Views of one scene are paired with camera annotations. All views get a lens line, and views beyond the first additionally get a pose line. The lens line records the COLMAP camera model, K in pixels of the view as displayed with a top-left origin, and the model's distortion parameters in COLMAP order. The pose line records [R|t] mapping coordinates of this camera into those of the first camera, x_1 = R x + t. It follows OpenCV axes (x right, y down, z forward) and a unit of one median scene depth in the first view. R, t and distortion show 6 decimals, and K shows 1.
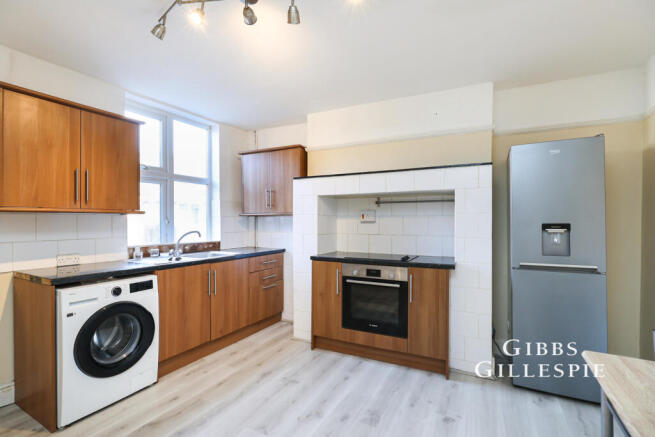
lens RADIAL K [[309.1, 0, 327.5], [0, 309.1, 218.5], [0, 0, 1]] dist [-0.000038, 0.000166]
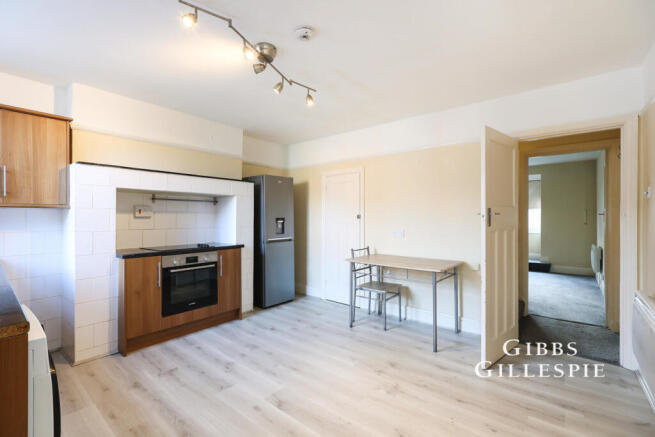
lens RADIAL K [[309.1, 0, 327.5], [0, 309.1, 218.5], [0, 0, 1]] dist [-0.000038, 0.000166]
pose [[0.179370, -0.001690, 0.983780, -0.935823], [-0.005615, 0.999980, 0.002741, 0.011076], [-0.983766, -0.006016, 0.179357, 0.276054]]
